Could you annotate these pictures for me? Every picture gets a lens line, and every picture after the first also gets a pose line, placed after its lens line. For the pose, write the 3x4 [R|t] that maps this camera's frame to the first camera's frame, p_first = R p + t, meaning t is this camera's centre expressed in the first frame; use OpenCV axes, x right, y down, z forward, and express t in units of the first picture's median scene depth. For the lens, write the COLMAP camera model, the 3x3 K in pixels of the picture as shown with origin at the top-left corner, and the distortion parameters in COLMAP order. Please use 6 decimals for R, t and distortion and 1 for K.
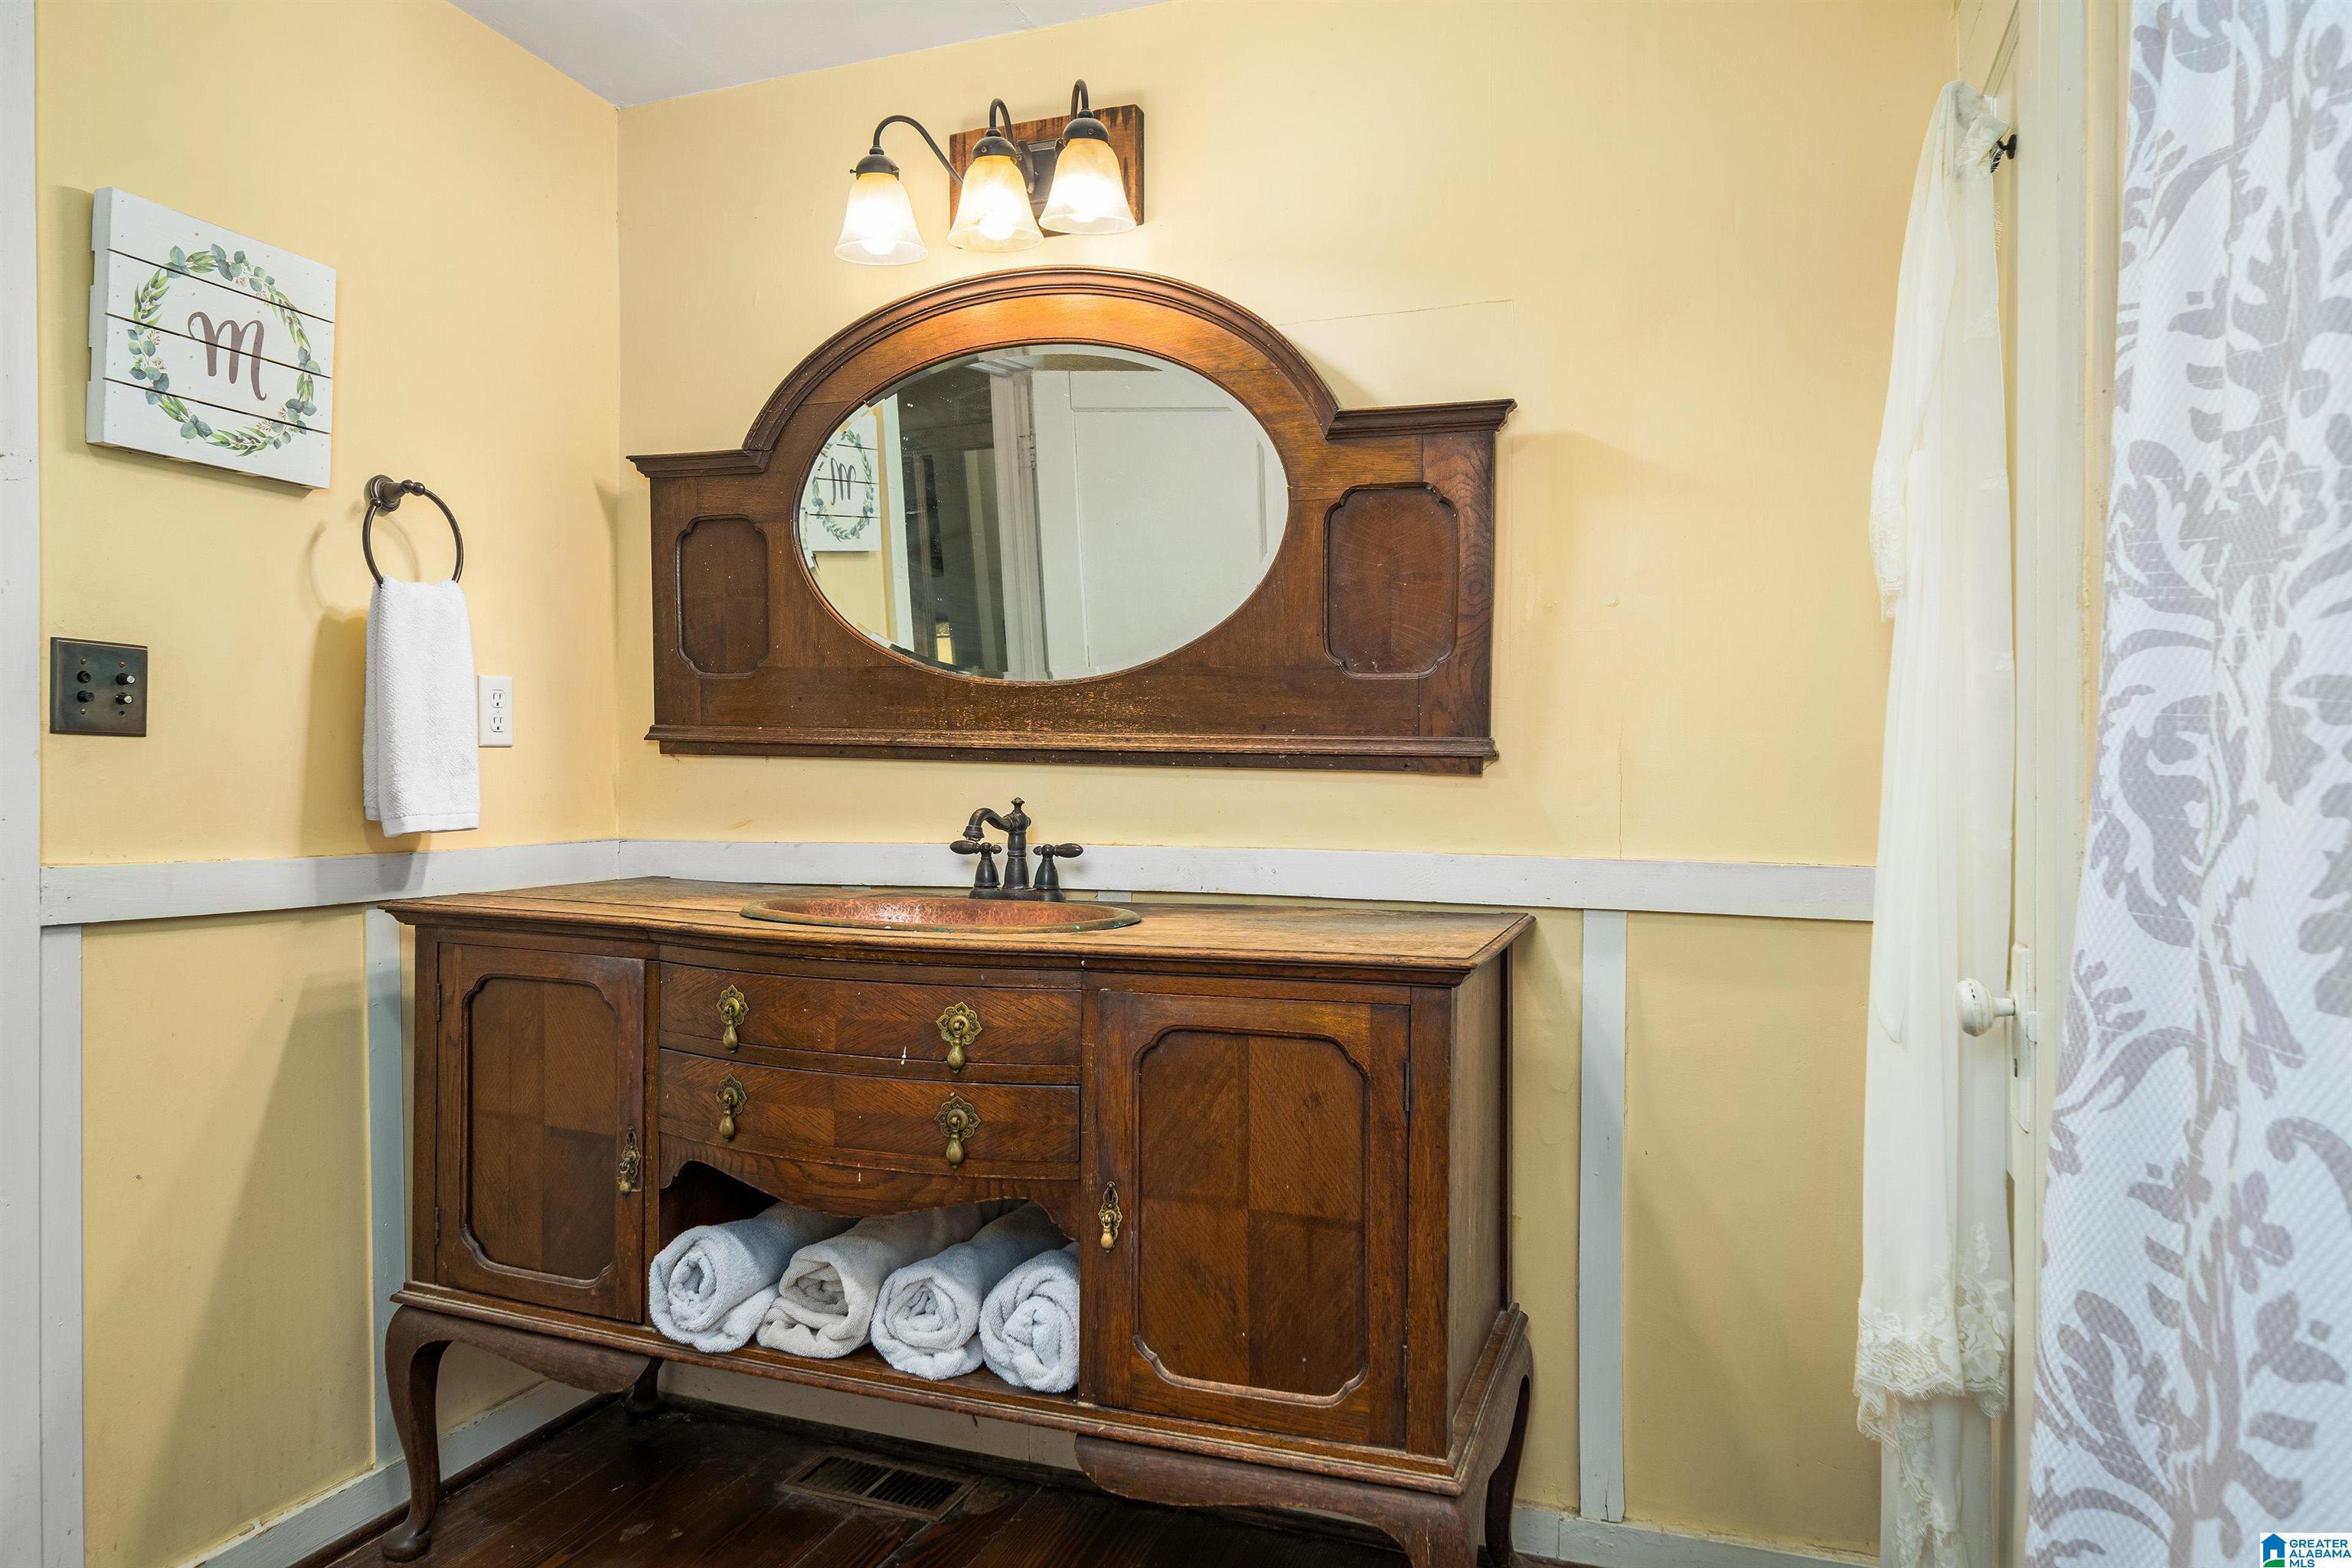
lens RADIAL K [[1474.5, 0, 1175.1], [0, 1474.5, 783.5], [0, 0, 1]] dist [0.005938, 0.001296]
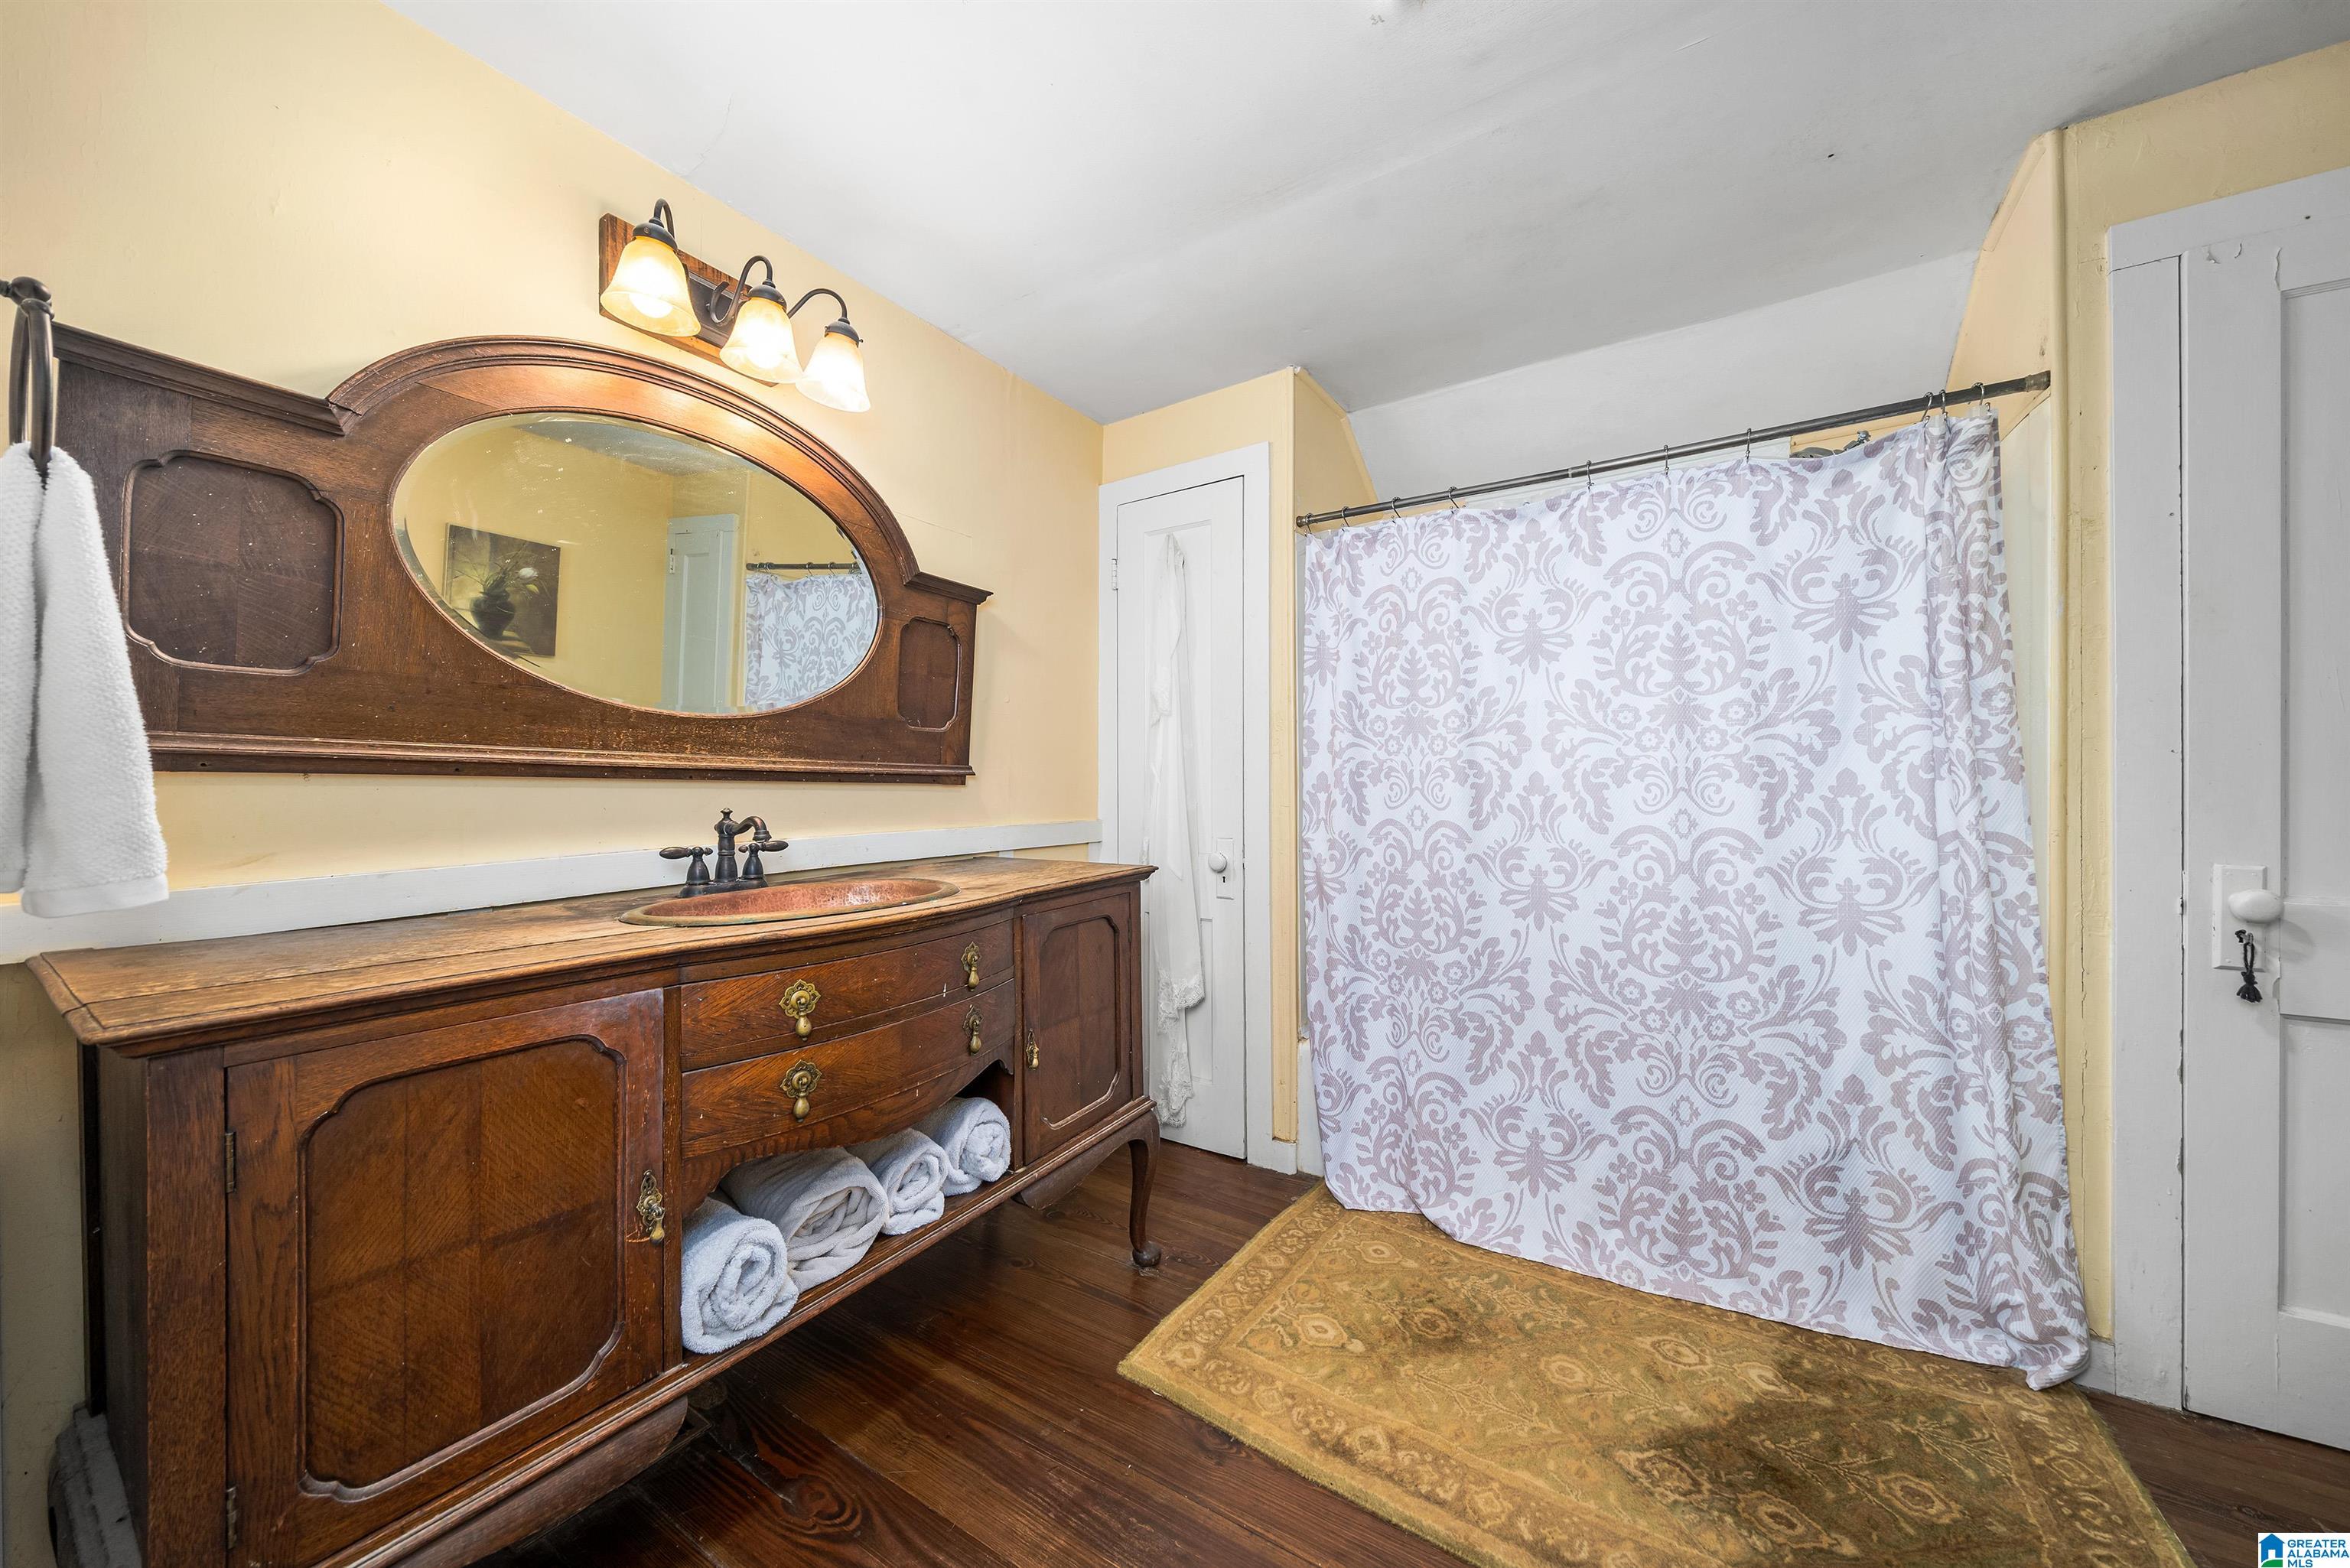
lens RADIAL K [[811.7, 0, 1174.9], [0, 811.7, 776.9], [0, 0, 1]] dist [0.001278, 0.000035]
pose [[0.211758, -0.002752, 0.977318, -0.721536], [0.013735, 0.999906, -0.000160, -0.011555], [-0.977226, 0.013457, 0.211776, 0.505518]]
